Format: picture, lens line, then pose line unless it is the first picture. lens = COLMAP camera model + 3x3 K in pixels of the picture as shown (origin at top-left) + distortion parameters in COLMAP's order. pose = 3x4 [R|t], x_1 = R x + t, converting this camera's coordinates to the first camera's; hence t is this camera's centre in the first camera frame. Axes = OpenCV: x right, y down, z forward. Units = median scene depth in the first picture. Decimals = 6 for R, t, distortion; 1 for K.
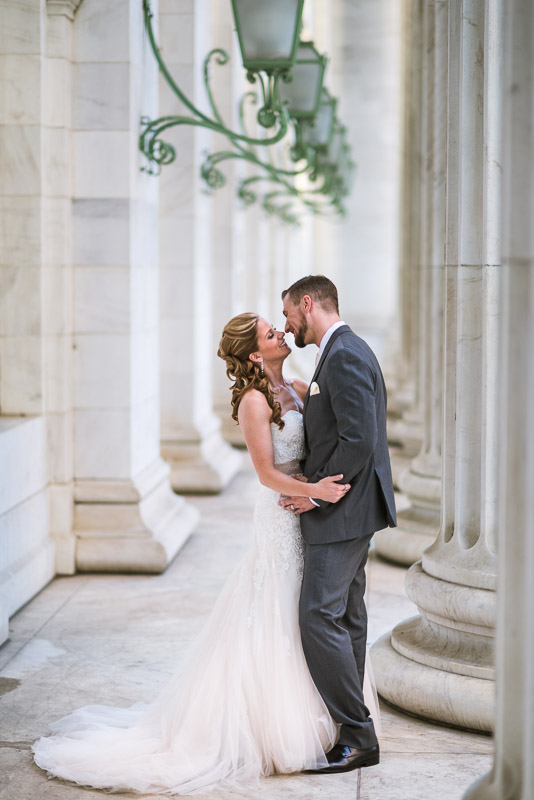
lens RADIAL K [[1923.1, 0, 267.0], [0, 1923.1, 400.0], [0, 0, 1]] dist [0.002664, -0.654621]
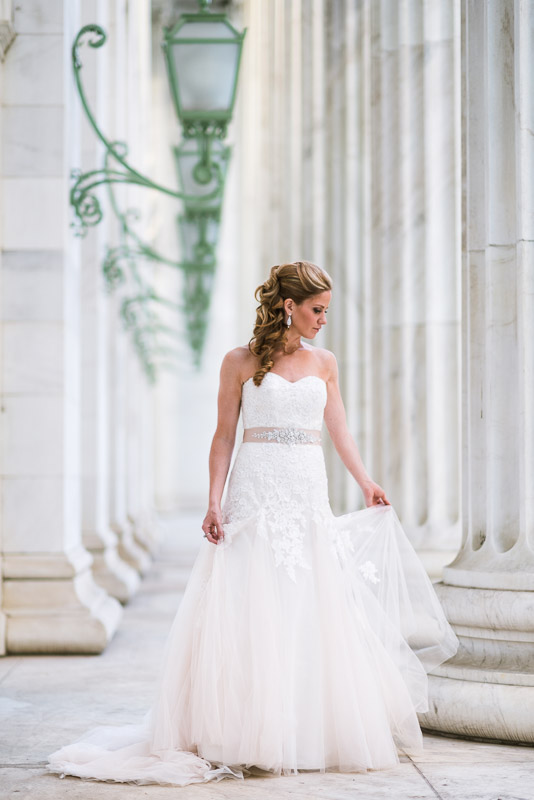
lens RADIAL K [[1965.8, 0, 267.0], [0, 1965.8, 400.0], [0, 0, 1]] dist [-0.005997, -0.412742]
pose [[0.995116, -0.002271, 0.098687, -0.068180], [0.012897, 0.994157, -0.107170, 0.071479], [-0.097867, 0.107919, 0.989331, 0.057368]]
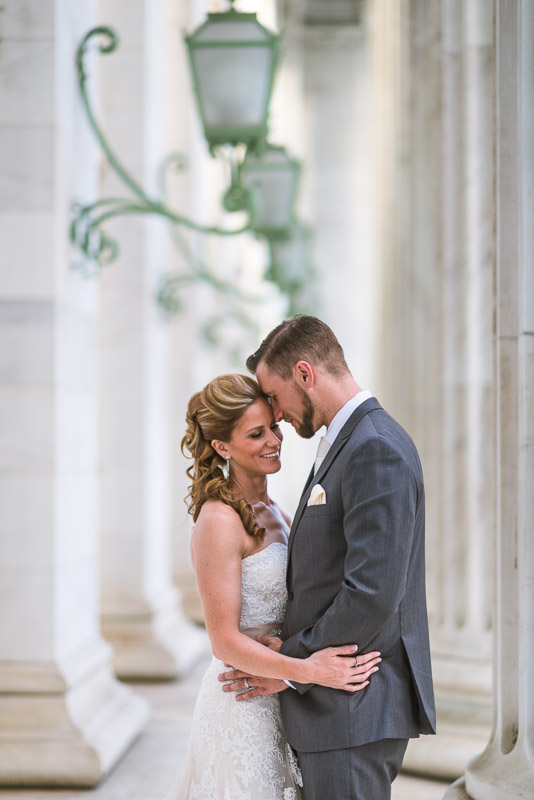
lens RADIAL K [[1906.1, 0, 267.0], [0, 1906.1, 400.0], [0, 0, 1]] dist [0.010884, -0.576412]
pose [[0.999845, -0.002352, 0.017426, 0.000395], [0.004041, 0.995225, -0.097523, 0.011603], [-0.017113, 0.097578, 0.995081, 0.239272]]
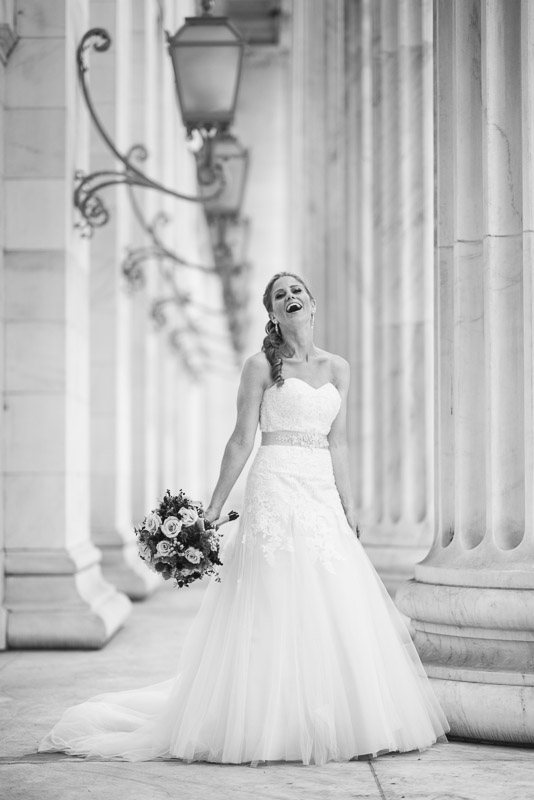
lens RADIAL K [[1906.1, 0, 267.0], [0, 1906.1, 400.0], [0, 0, 1]] dist [0.010884, -0.576412]
pose [[0.997791, -0.003292, 0.066355, -0.035287], [0.010471, 0.994081, -0.108135, 0.071319], [-0.065606, 0.108591, 0.991919, 0.073940]]
